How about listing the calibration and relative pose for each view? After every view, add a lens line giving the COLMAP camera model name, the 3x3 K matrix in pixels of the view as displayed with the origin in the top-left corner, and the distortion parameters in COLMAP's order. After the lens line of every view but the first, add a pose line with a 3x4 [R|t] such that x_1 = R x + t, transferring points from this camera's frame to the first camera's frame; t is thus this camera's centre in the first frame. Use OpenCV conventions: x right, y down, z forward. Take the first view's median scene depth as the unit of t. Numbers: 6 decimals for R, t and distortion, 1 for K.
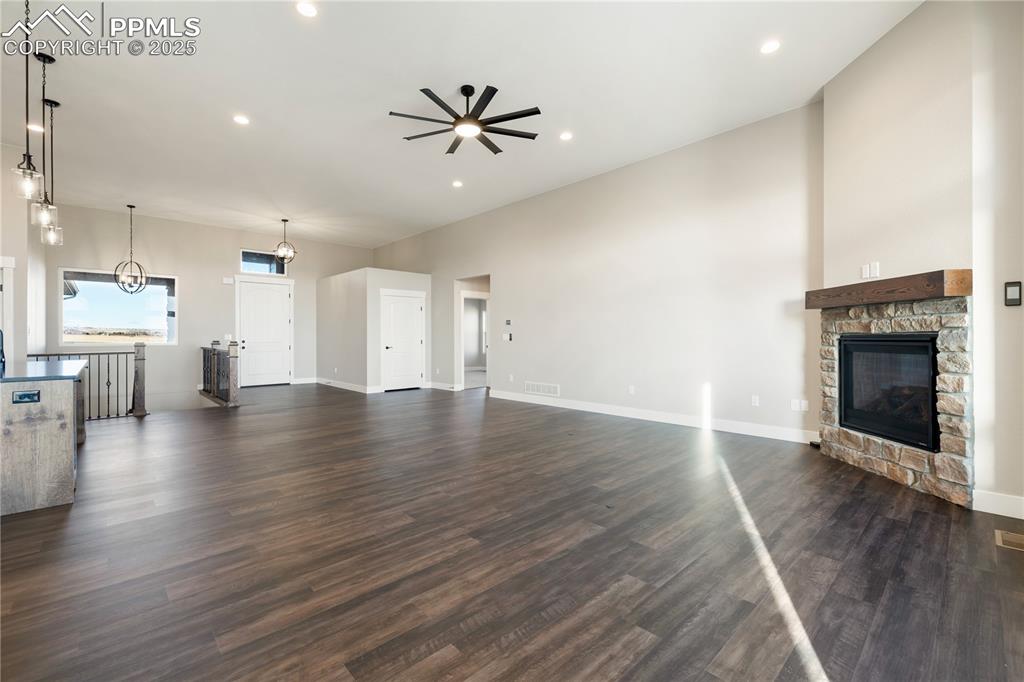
lens RADIAL K [[433.1, 0, 512.3], [0, 433.1, 335.9], [0, 0, 1]] dist [0.001023, 0.000079]
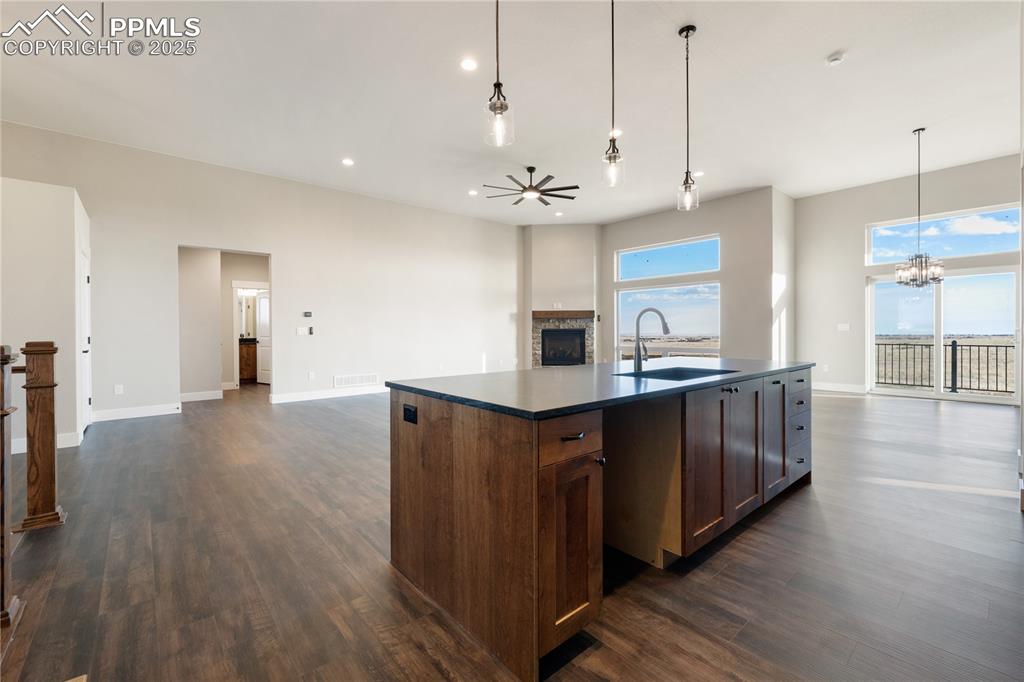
lens RADIAL K [[433.4, 0, 510.0], [0, 433.4, 333.7], [0, 0, 1]] dist [-0.000360, -0.000042]
pose [[0.047549, -0.004941, 0.998857, -1.753408], [0.002178, 0.999986, 0.004843, 0.010806], [-0.998867, 0.001946, 0.047559, 1.062217]]
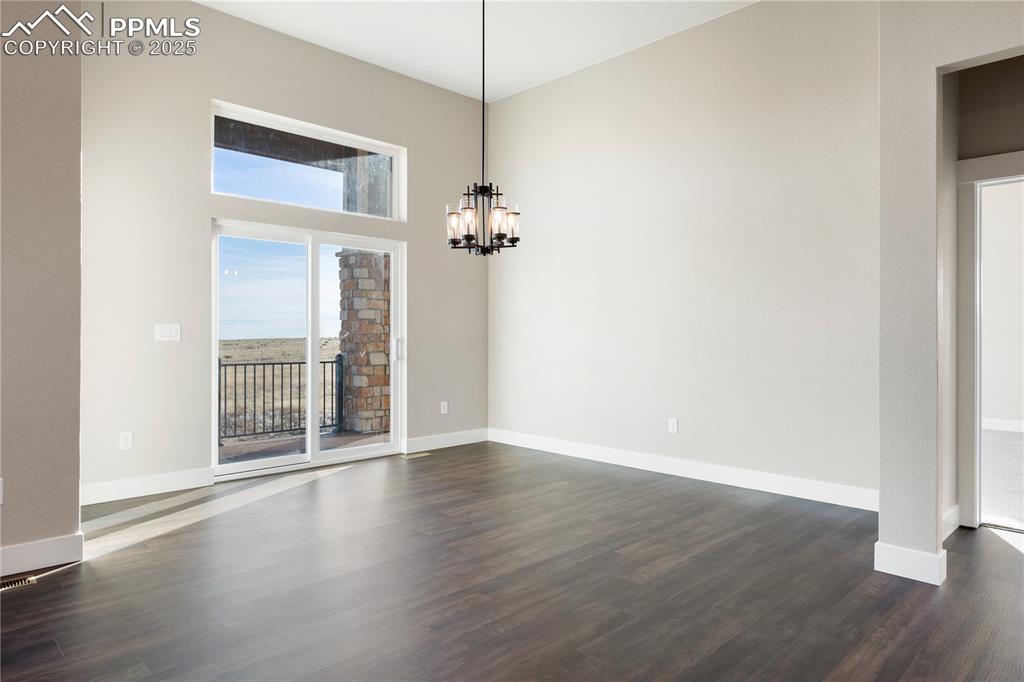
lens RADIAL K [[638.4, 0, 512.0], [0, 638.4, 341.0], [0, 0, 1]] dist [0.002801, 0.000276]
pose [[-0.999751, -0.002764, -0.022132, -0.373363], [-0.002812, 0.999994, 0.002118, 0.009902], [0.022126, 0.002180, -0.999753, 0.851964]]
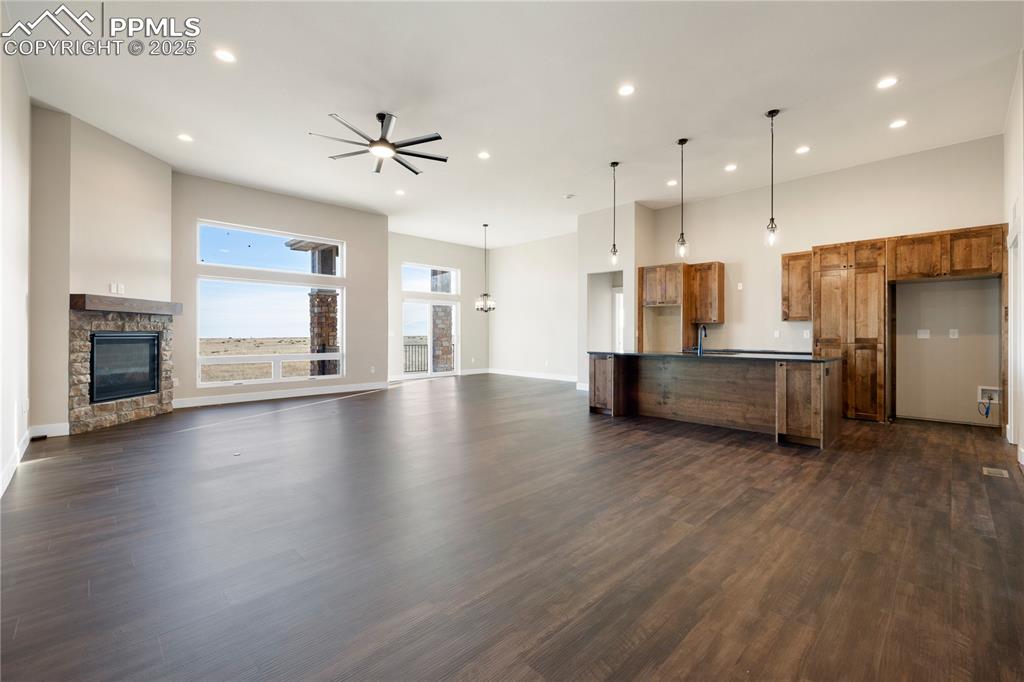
lens RADIAL K [[433.1, 0, 512.3], [0, 433.1, 335.9], [0, 0, 1]] dist [0.001023, 0.000079]
pose [[-0.999741, 0.001558, -0.022722, -0.444545], [0.001566, 0.999999, -0.000319, 0.011200], [0.022721, -0.000355, -0.999742, 2.281371]]
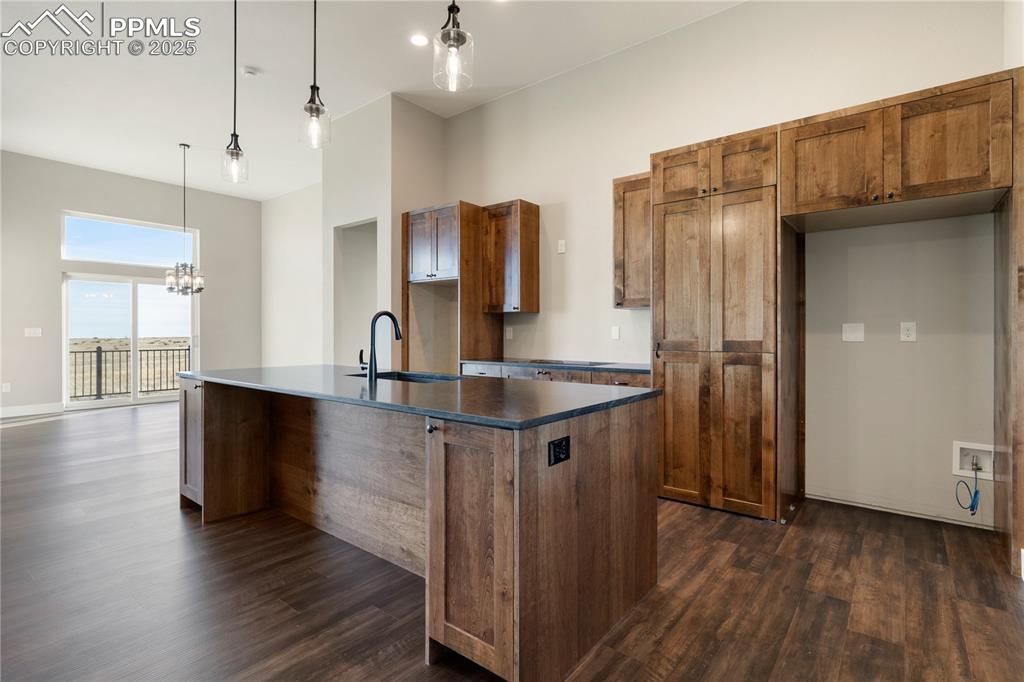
lens RADIAL K [[490.9, 0, 511.3], [0, 490.9, 335.7], [0, 0, 1]] dist [-0.005591, 0.000297]
pose [[-0.990042, 0.003391, -0.140734, -1.177356], [0.003127, 0.999993, 0.002102, 0.008960], [0.140740, 0.001641, -0.990045, 1.585808]]
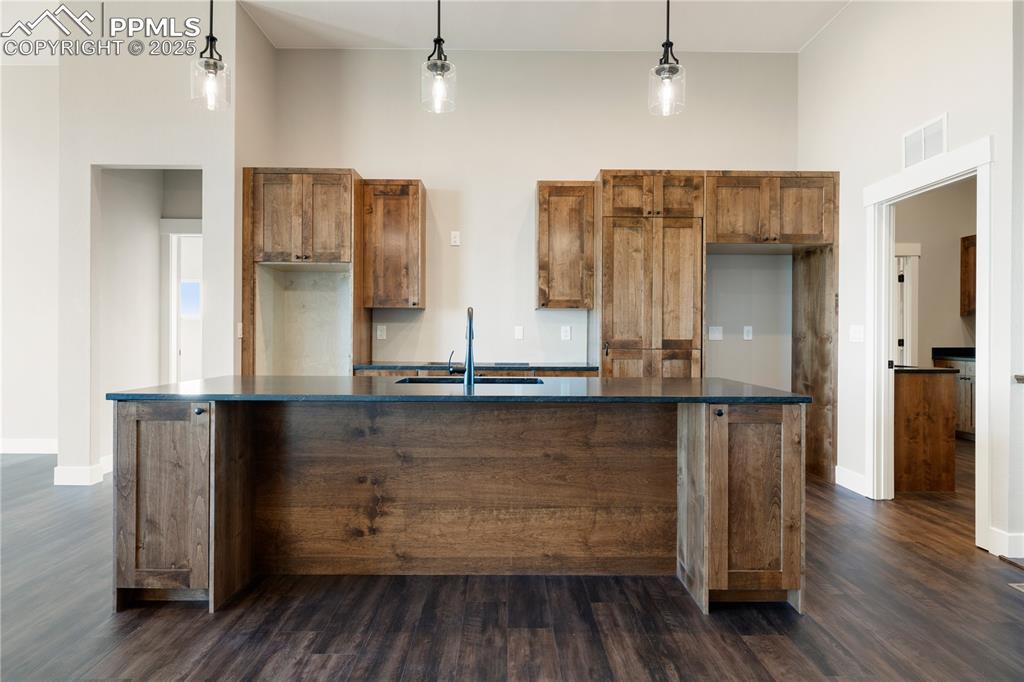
lens RADIAL K [[598.8, 0, 510.2], [0, 598.8, 336.0], [0, 0, 1]] dist [-0.005523, -0.001137]
pose [[-0.679729, 0.002548, -0.733459, -0.588021], [-0.000169, 0.999993, 0.003630, 0.008384], [0.733463, 0.002591, -0.679724, 1.424178]]
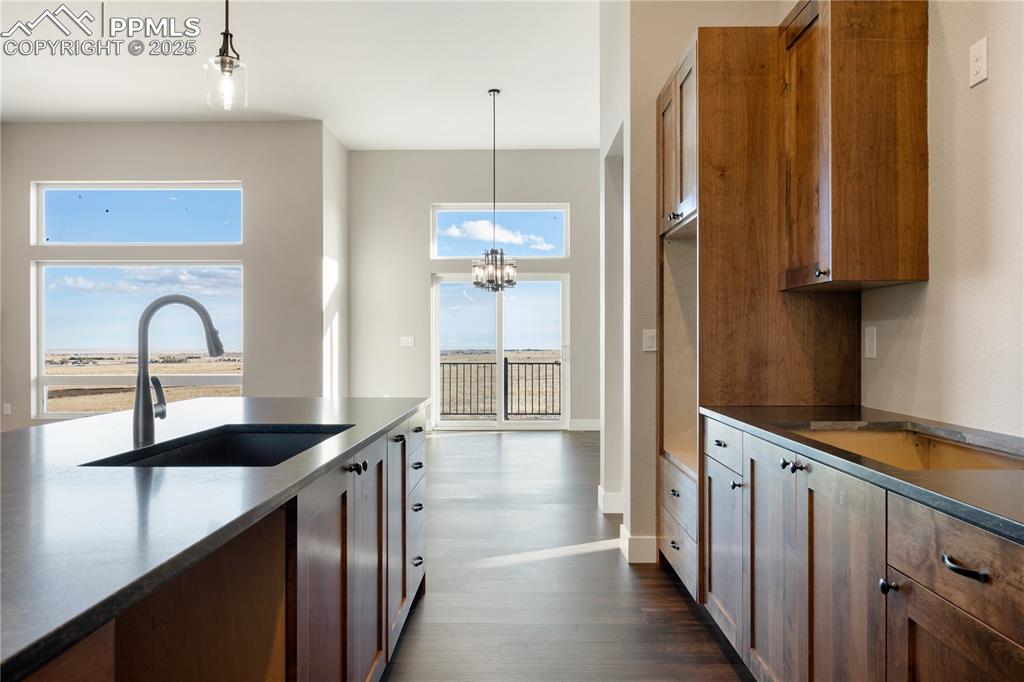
lens RADIAL K [[701.5, 0, 514.1], [0, 701.5, 345.8], [0, 0, 1]] dist [0.000982, -0.004048]
pose [[-0.721569, -0.000391, 0.692342, -1.568190], [-0.000253, 1.000000, 0.000302, 0.008503], [-0.692342, 0.000043, -0.721569, 1.058915]]
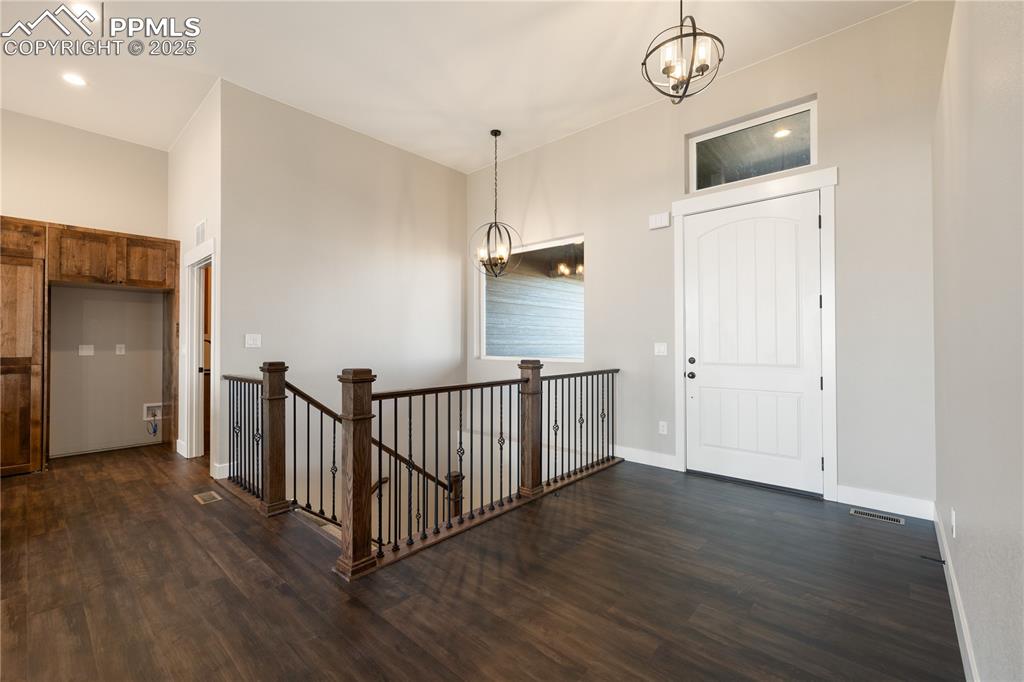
lens RADIAL K [[433.7, 0, 507.9], [0, 433.7, 336.4], [0, 0, 1]] dist [0.002289, 0.000326]
pose [[0.080399, -0.011823, -0.996693, -0.551552], [0.003988, 0.999925, -0.011540, -0.012568], [0.996755, -0.003047, 0.080441, 1.935372]]
